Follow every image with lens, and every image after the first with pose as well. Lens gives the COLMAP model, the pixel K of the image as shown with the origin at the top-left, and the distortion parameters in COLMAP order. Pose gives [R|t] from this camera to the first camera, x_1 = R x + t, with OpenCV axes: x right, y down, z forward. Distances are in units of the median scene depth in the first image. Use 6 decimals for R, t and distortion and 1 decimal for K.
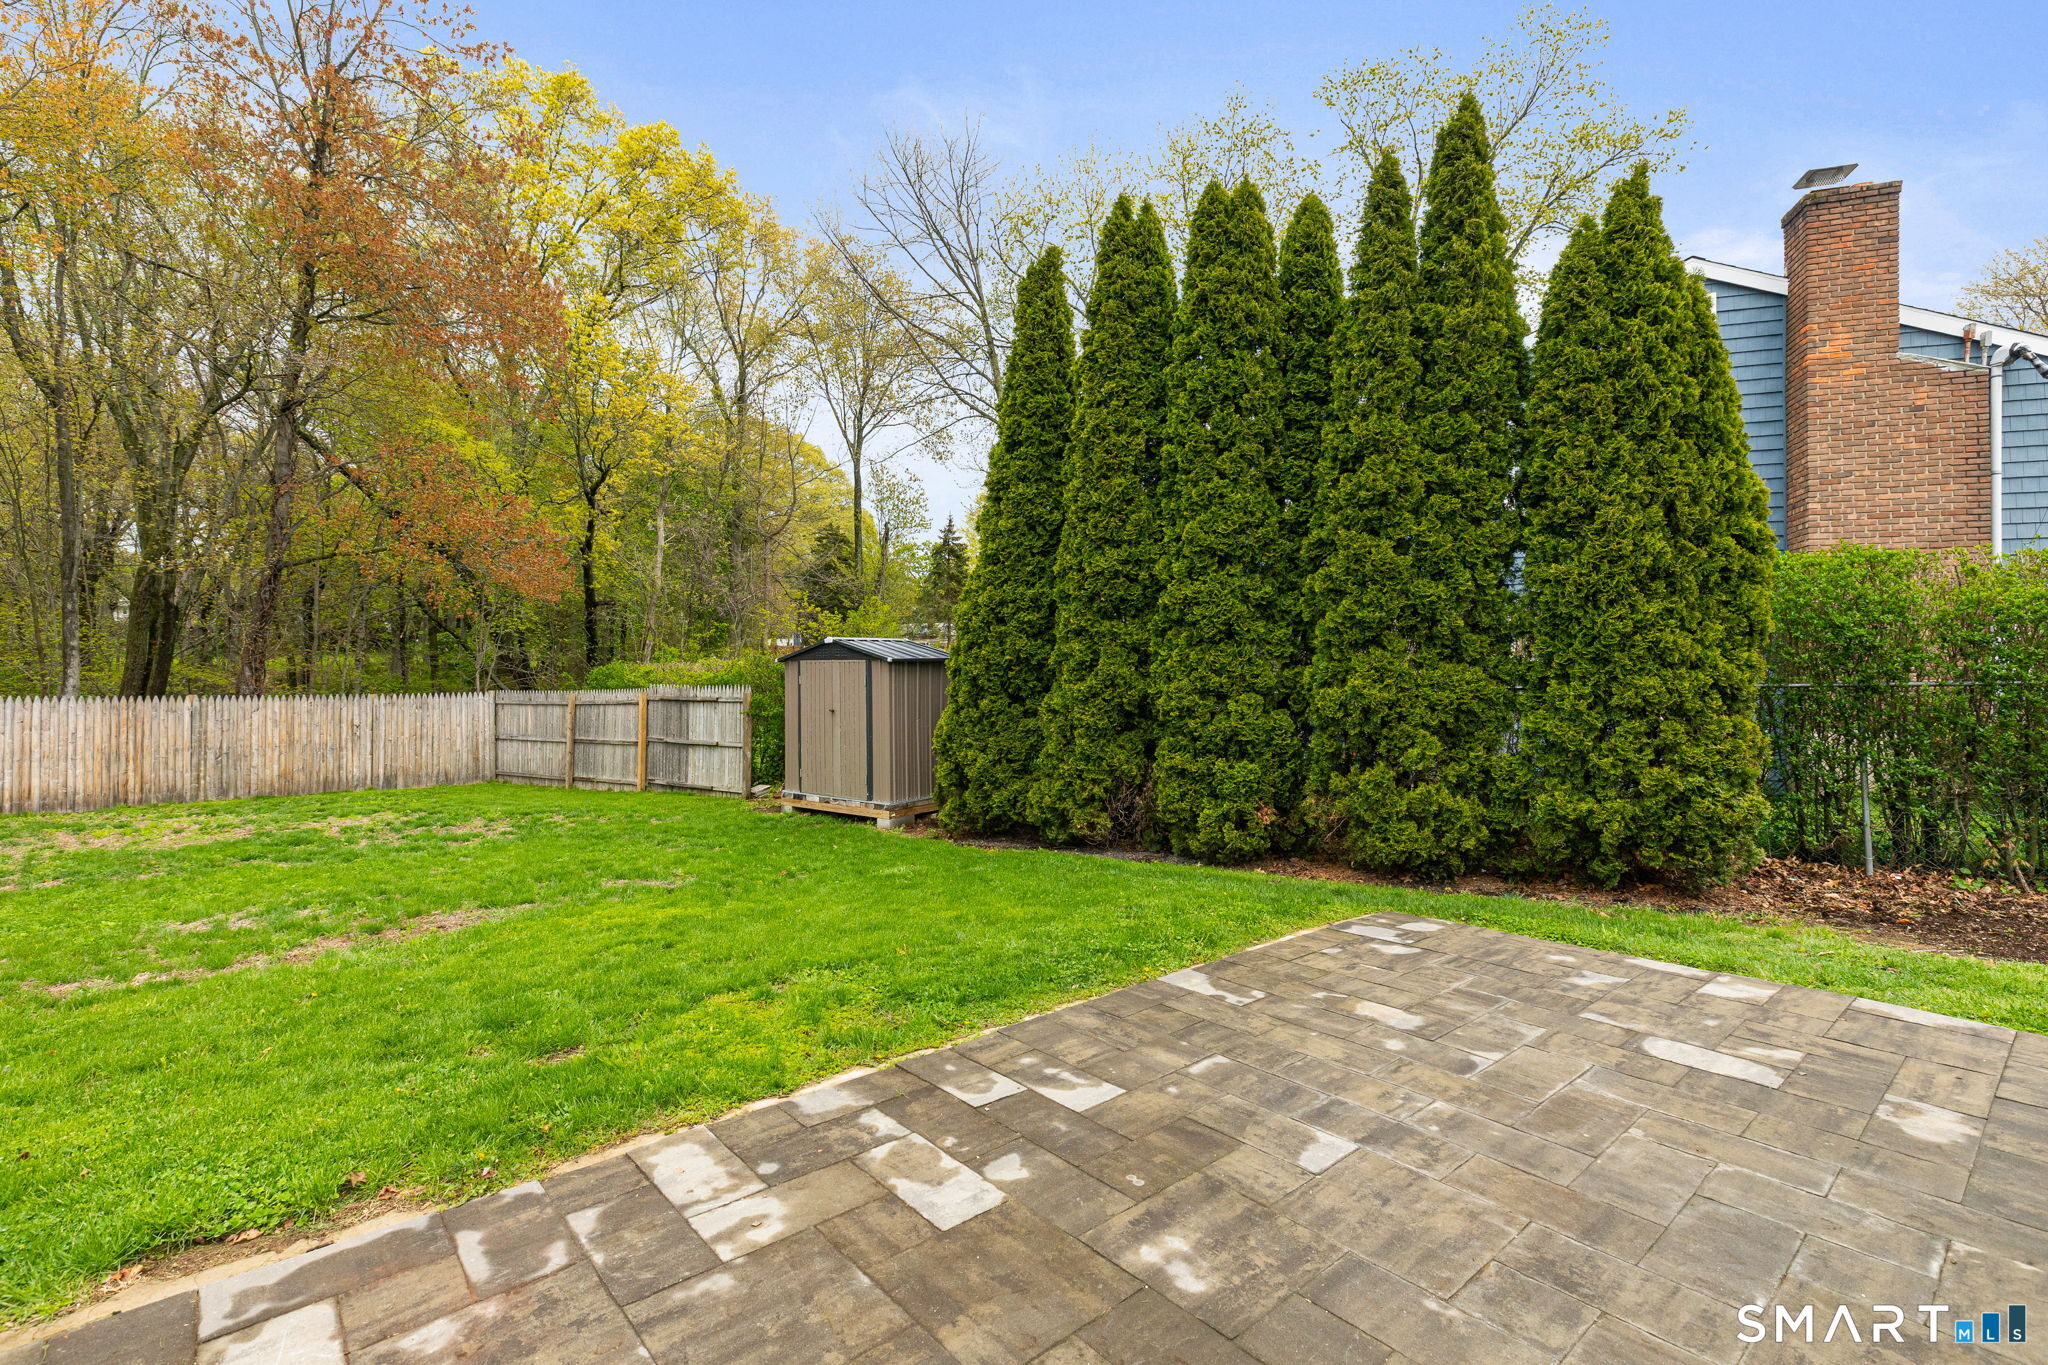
lens RADIAL K [[926.7, 0, 1018.1], [0, 926.7, 668.1], [0, 0, 1]] dist [0.002256, 0.000568]
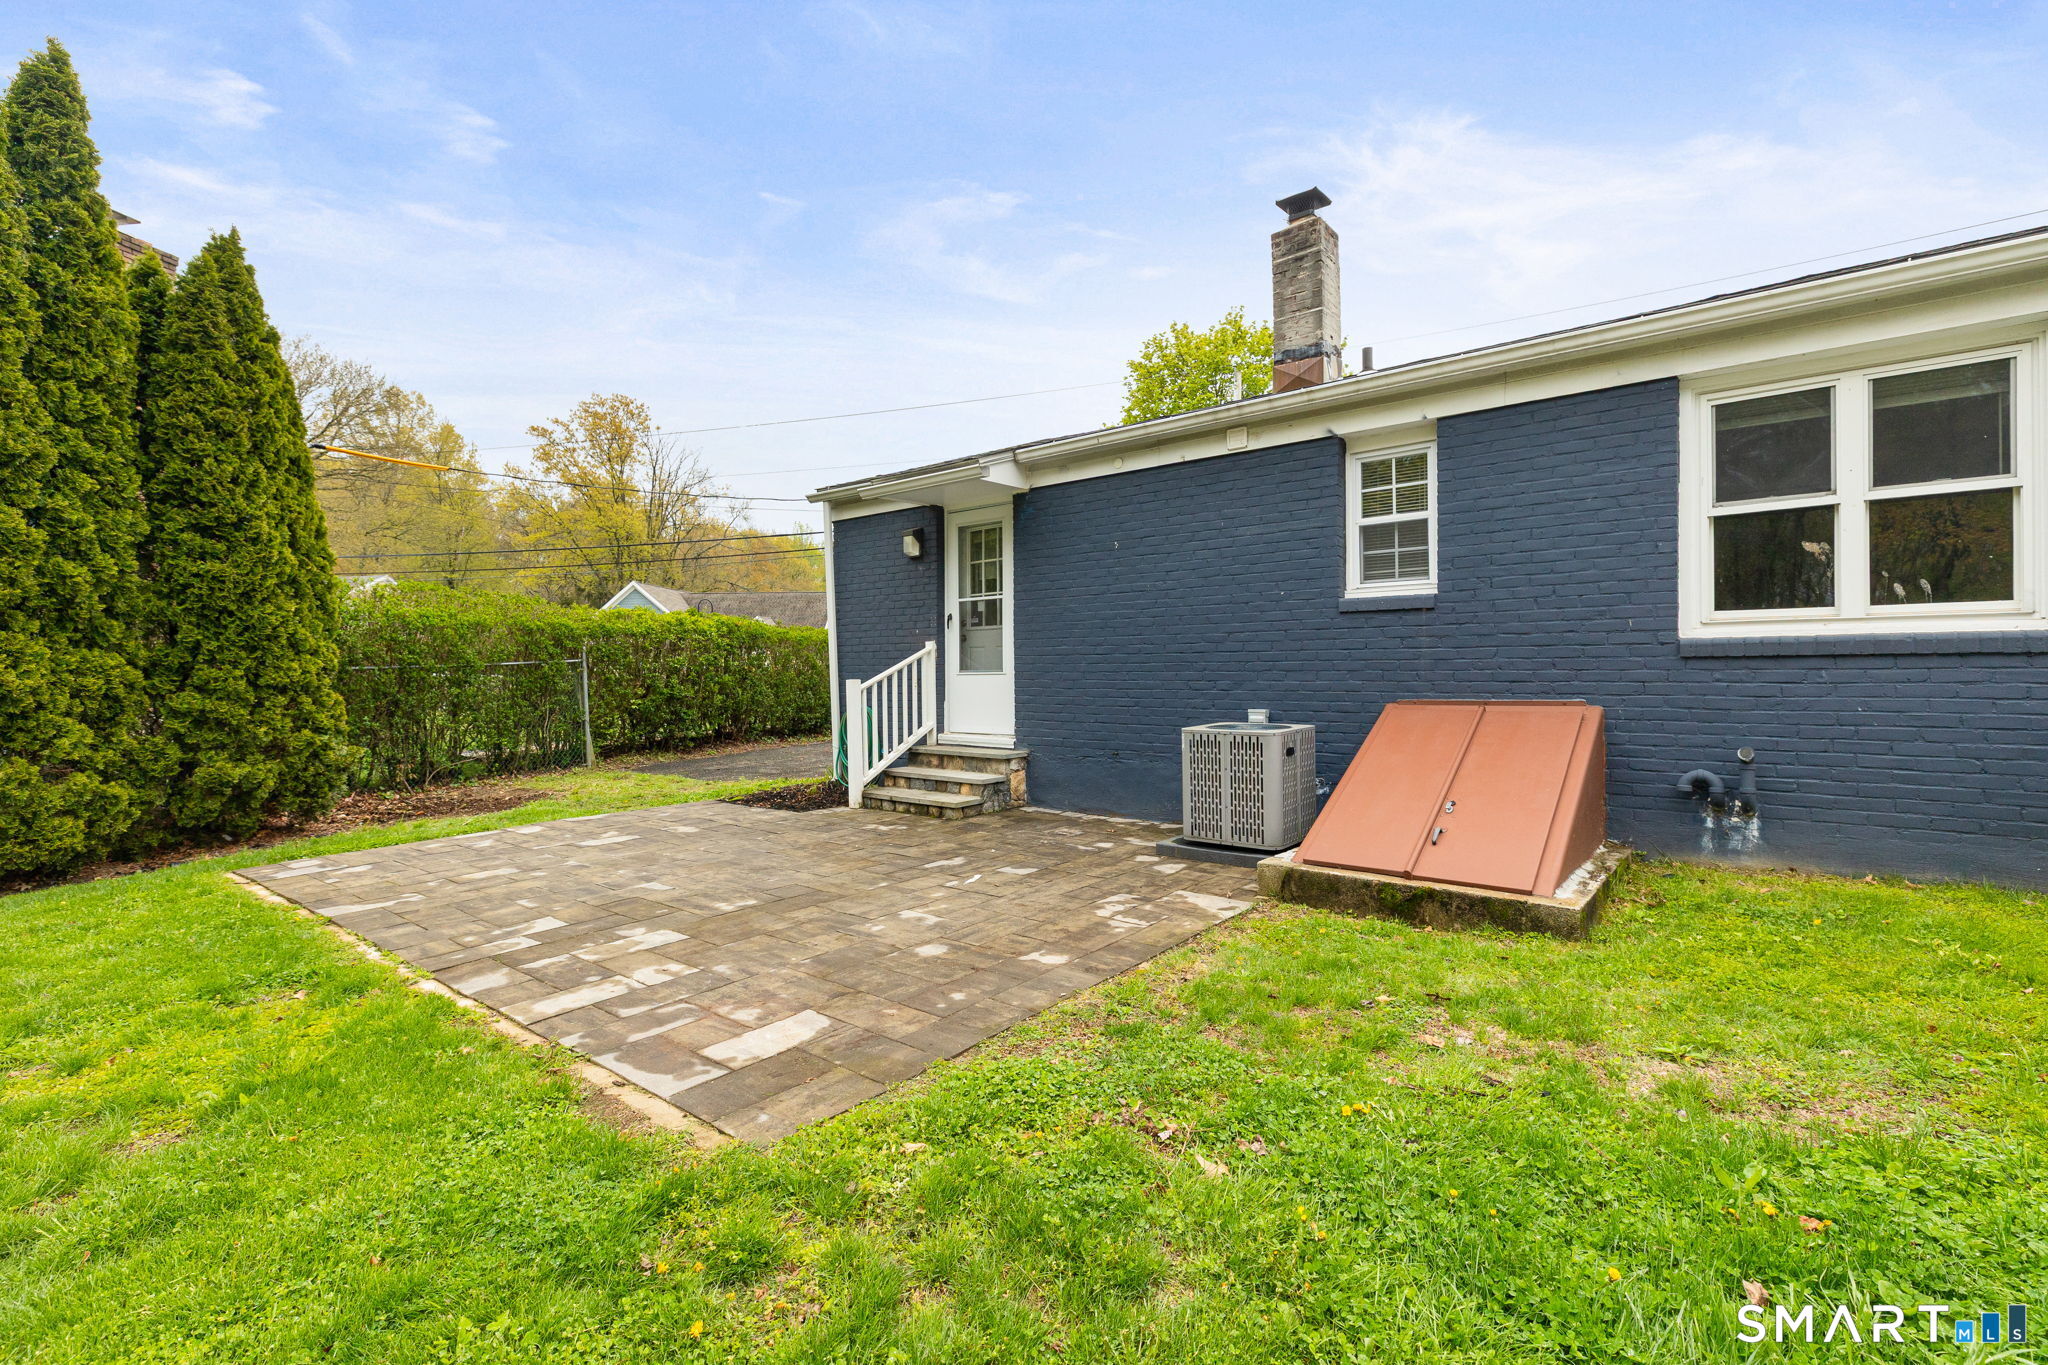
lens RADIAL K [[926.7, 0, 1018.1], [0, 926.7, 668.1], [0, 0, 1]] dist [0.002256, 0.000568]
pose [[-0.177678, -0.000598, 0.984088, -0.944003], [0.007528, 0.999970, 0.001967, 0.030235], [-0.984060, 0.007758, -0.177669, 0.314150]]
